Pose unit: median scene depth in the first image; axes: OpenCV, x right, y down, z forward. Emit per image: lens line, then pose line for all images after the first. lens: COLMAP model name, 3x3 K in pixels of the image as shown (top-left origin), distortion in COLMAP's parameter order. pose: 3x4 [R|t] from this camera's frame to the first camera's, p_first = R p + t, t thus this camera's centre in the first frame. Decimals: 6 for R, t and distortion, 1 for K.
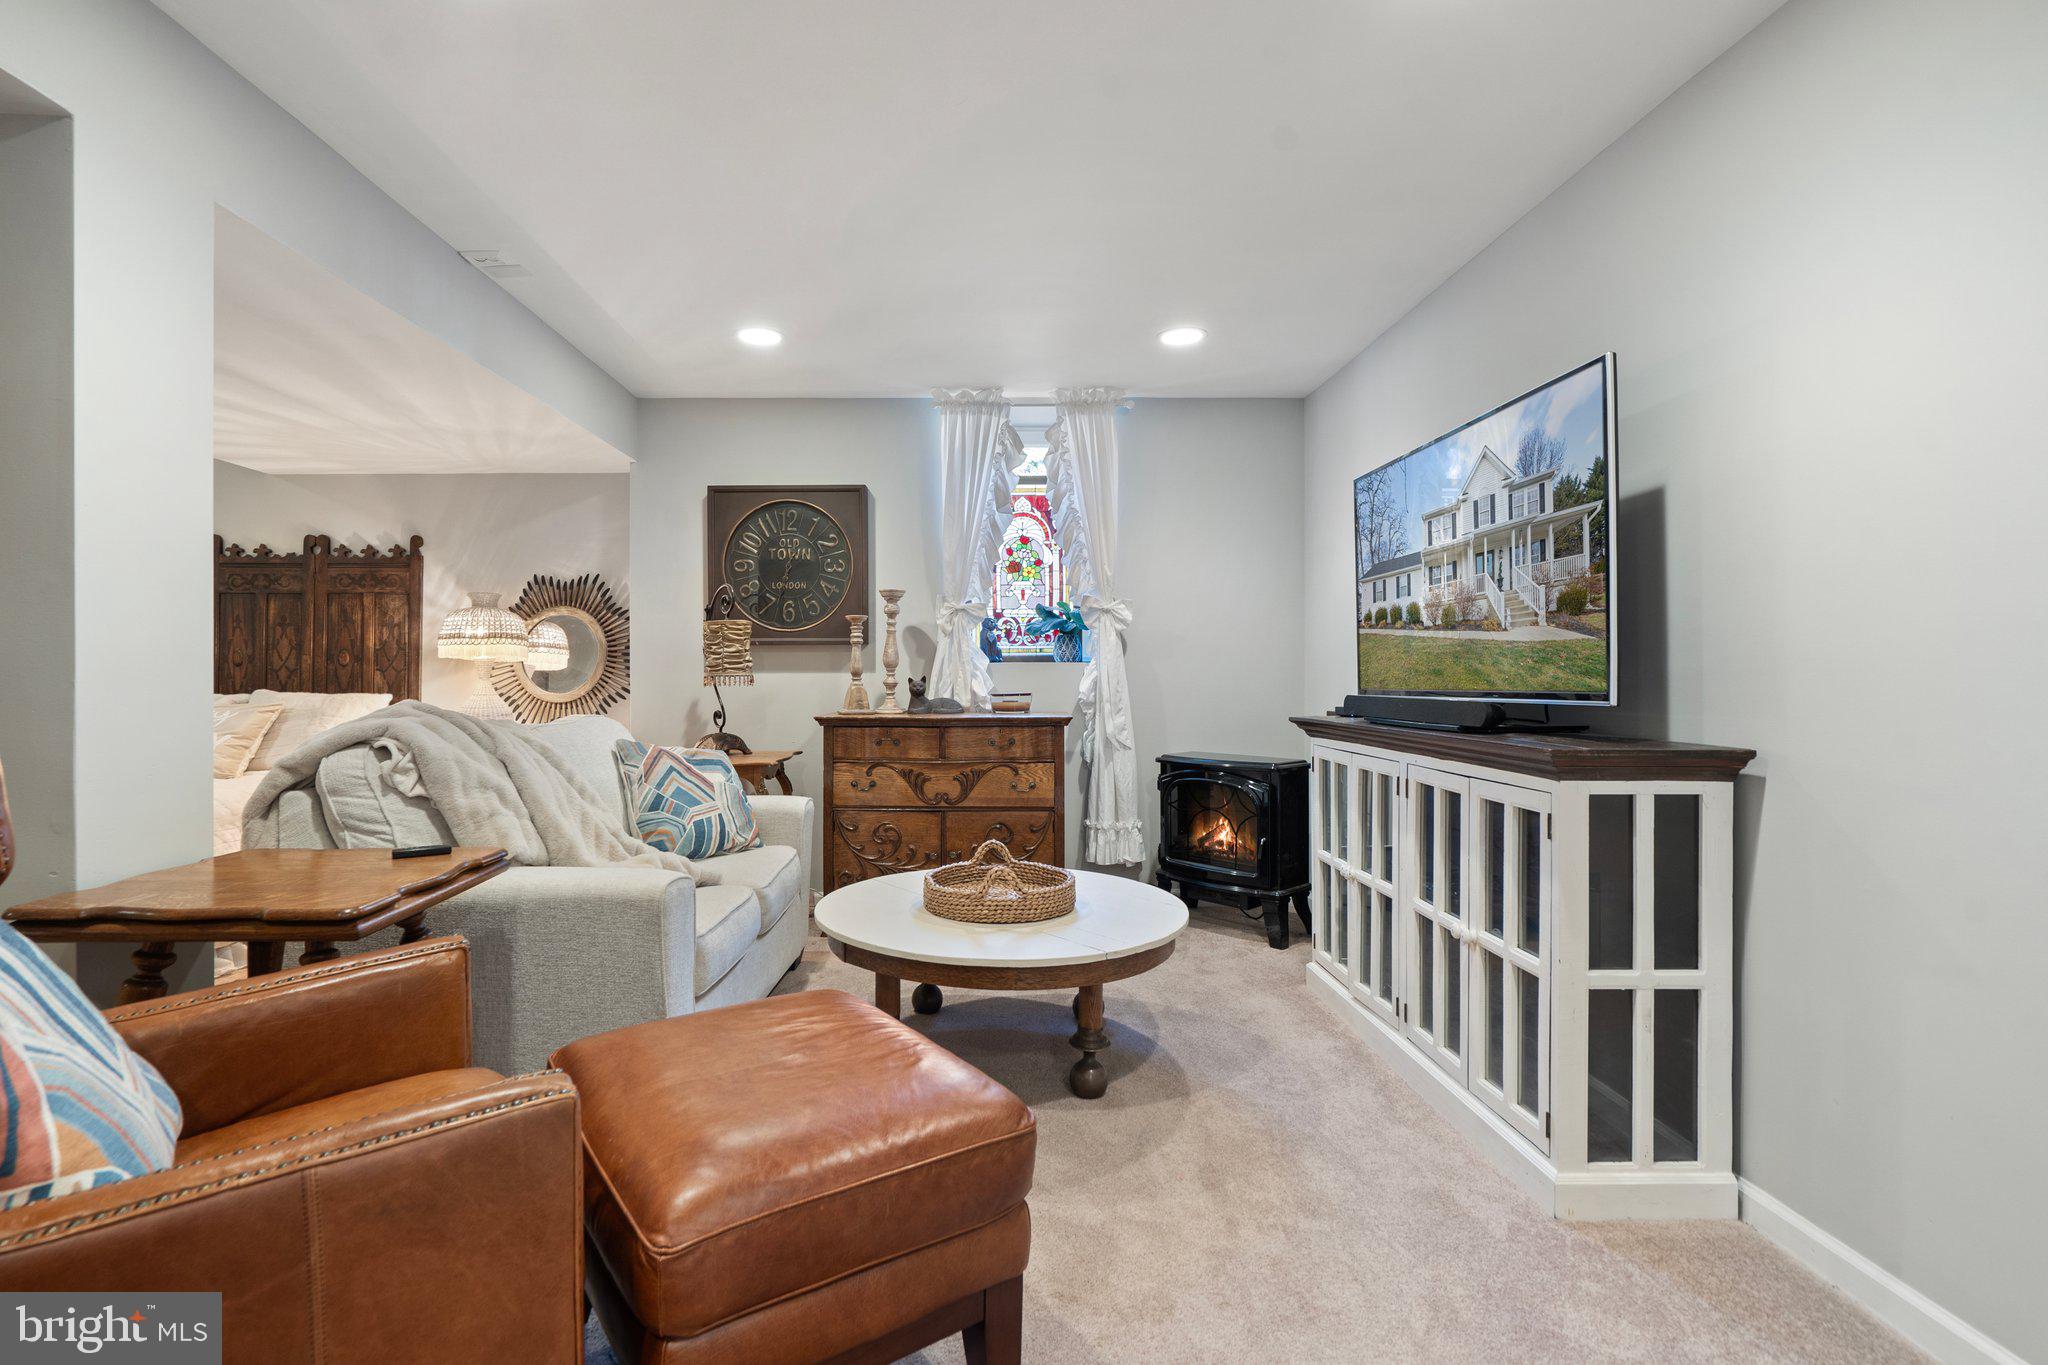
lens RADIAL K [[955.8, 0, 953.1], [0, 955.8, 674.9], [0, 0, 1]] dist [-0.004860, -0.000009]
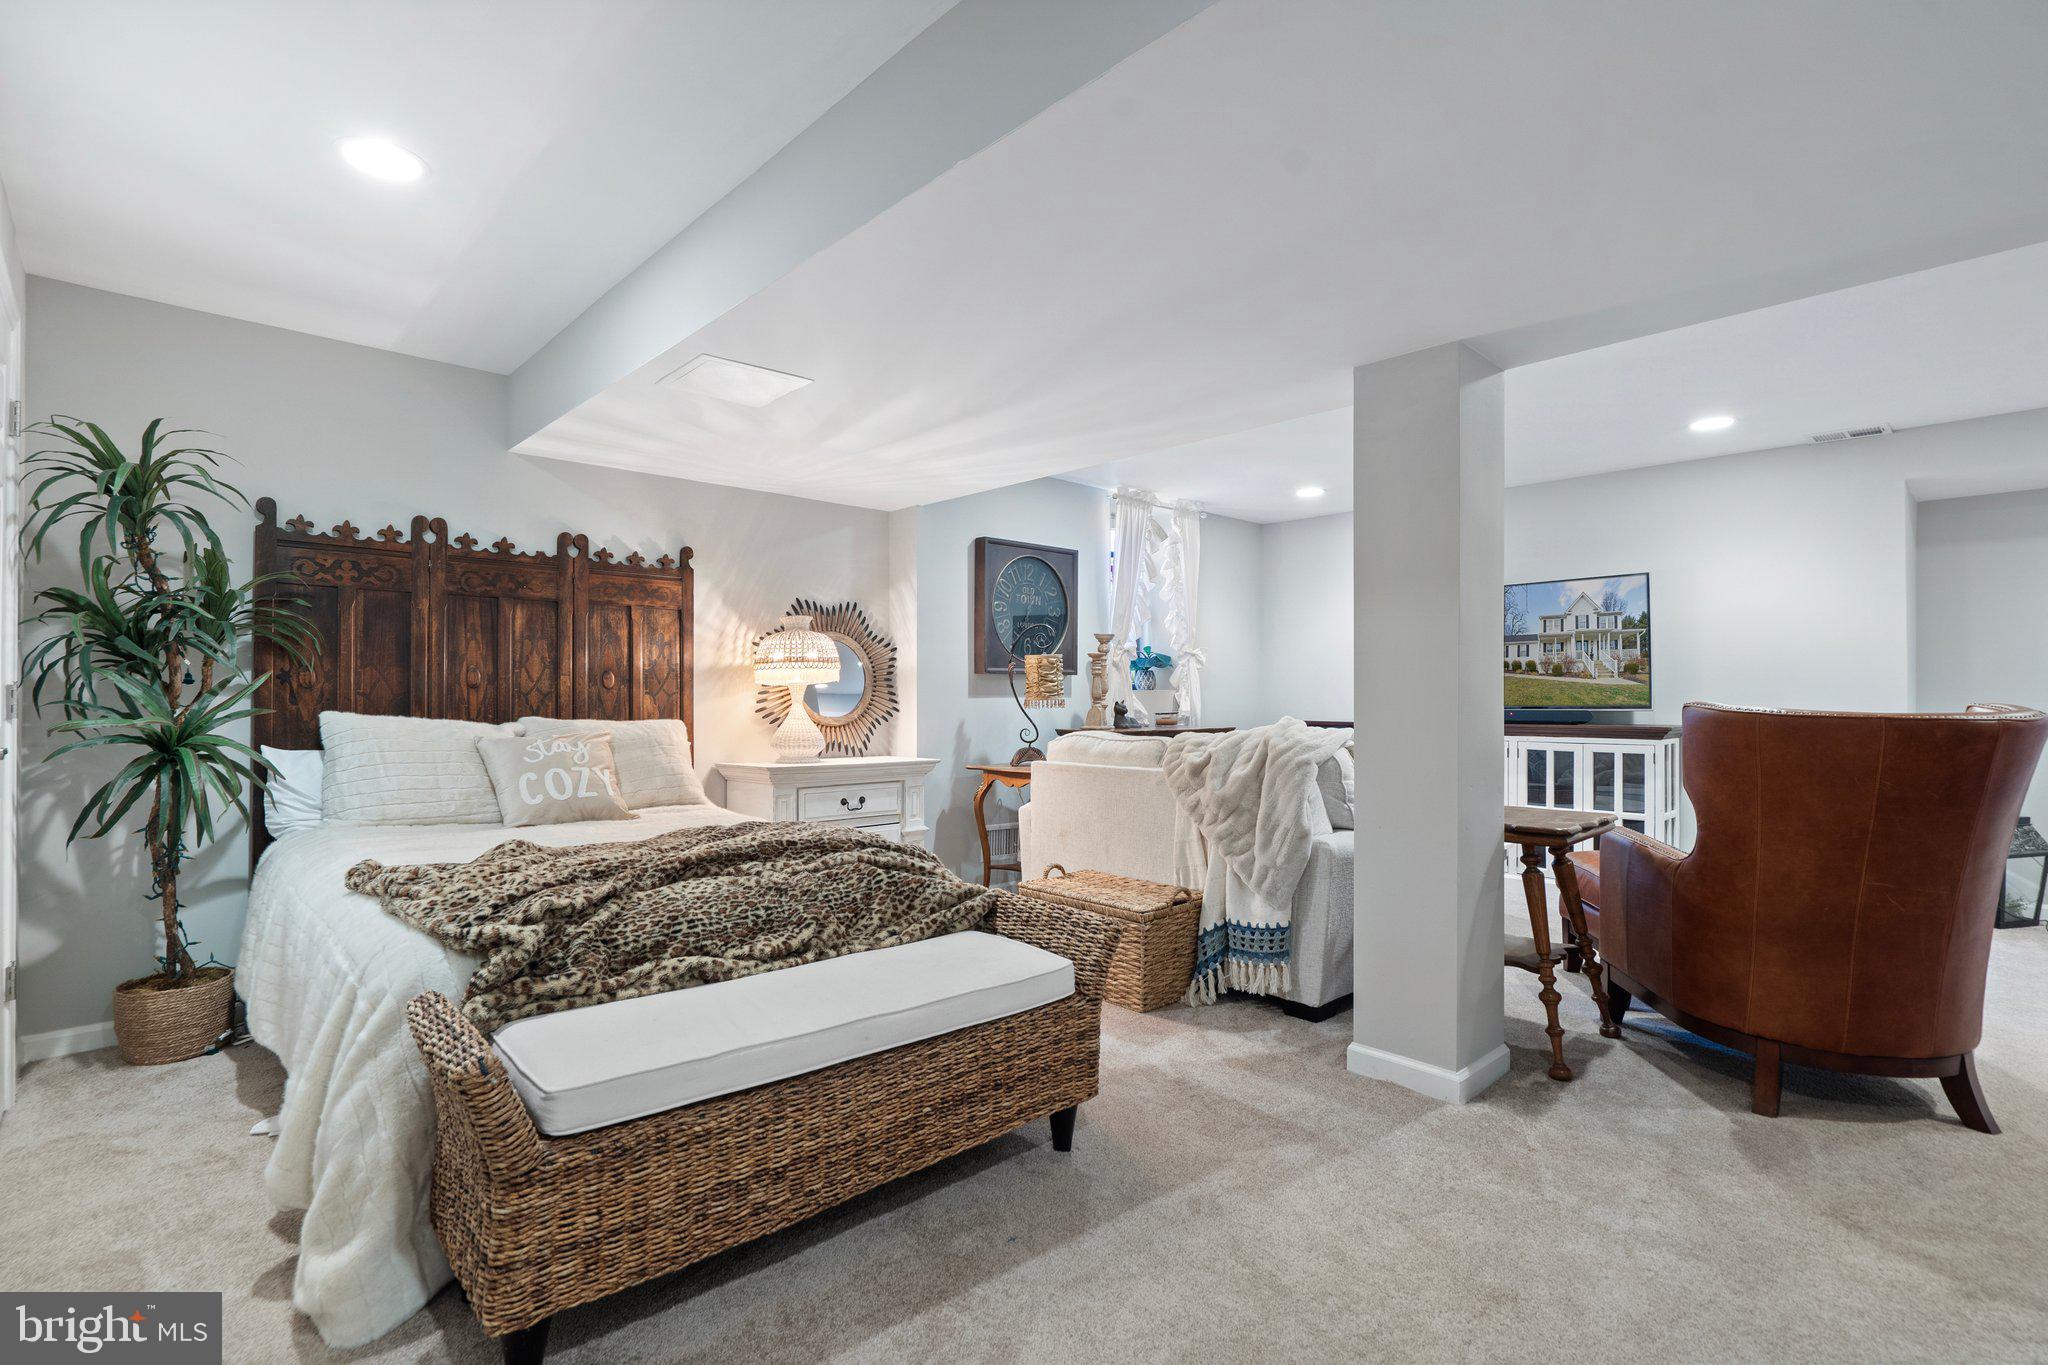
lens RADIAL K [[934.5, 0, 990.3], [0, 934.5, 689.1], [0, 0, 1]] dist [0.001437, 0.000891]
pose [[0.766966, 0.007954, 0.641638, -0.953709], [-0.000575, 0.999931, -0.011708, 0.000974], [-0.641687, 0.008611, 0.766918, 0.128995]]
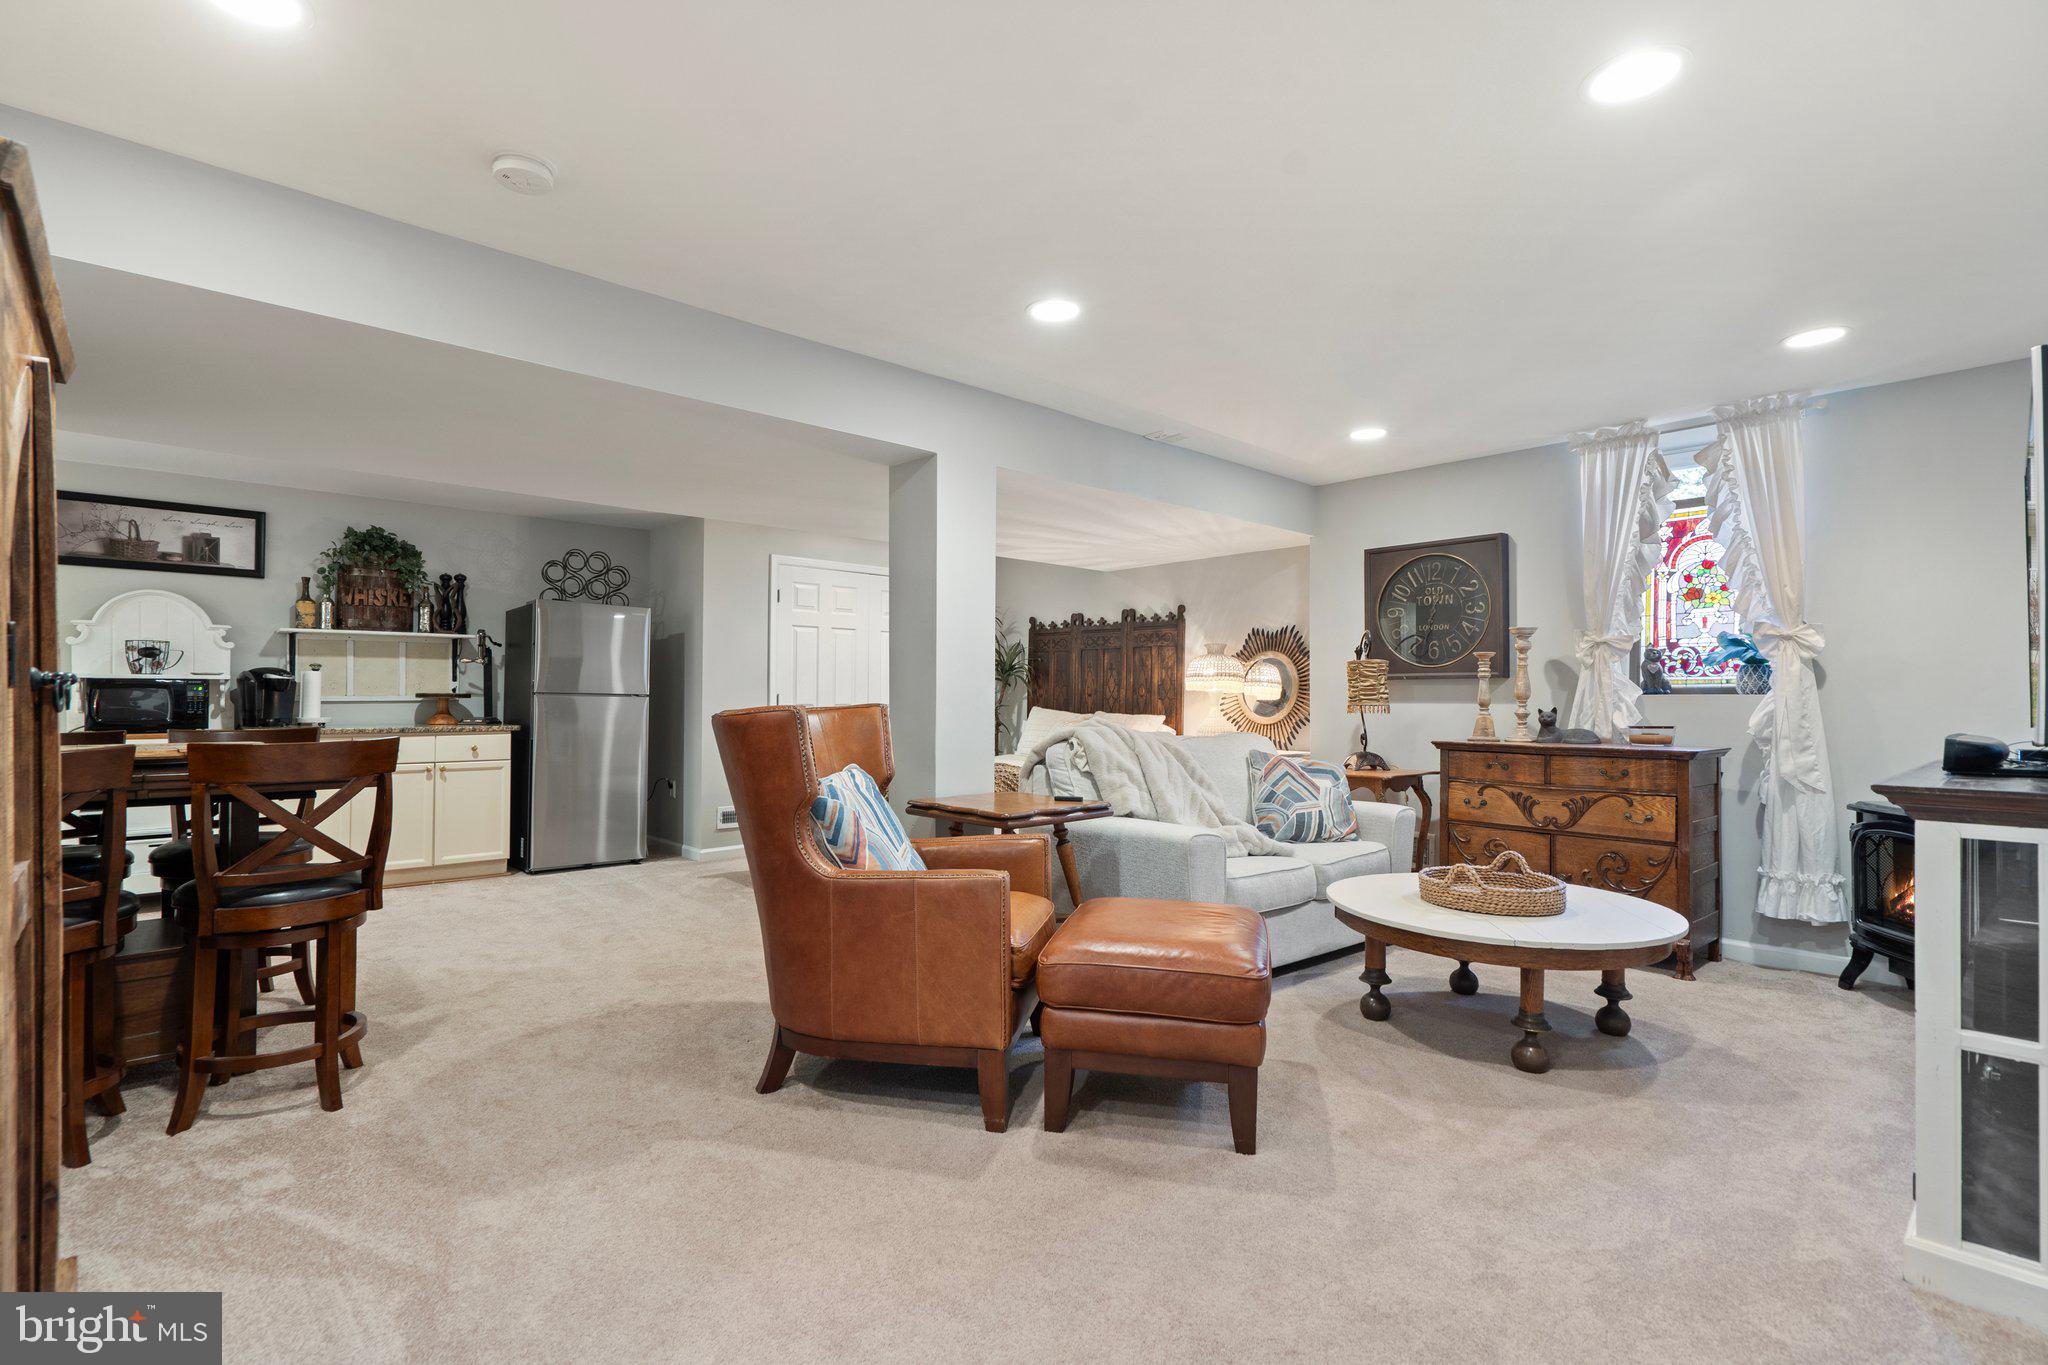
lens RADIAL K [[953.6, 0, 1015.2], [0, 953.6, 680.1], [0, 0, 1]] dist [-0.003175, 0.000456]
pose [[0.669211, -0.009275, -0.743014, 0.345942], [-0.008612, 0.999758, -0.020237, -0.002436], [0.743022, 0.019941, 0.668969, -0.144893]]
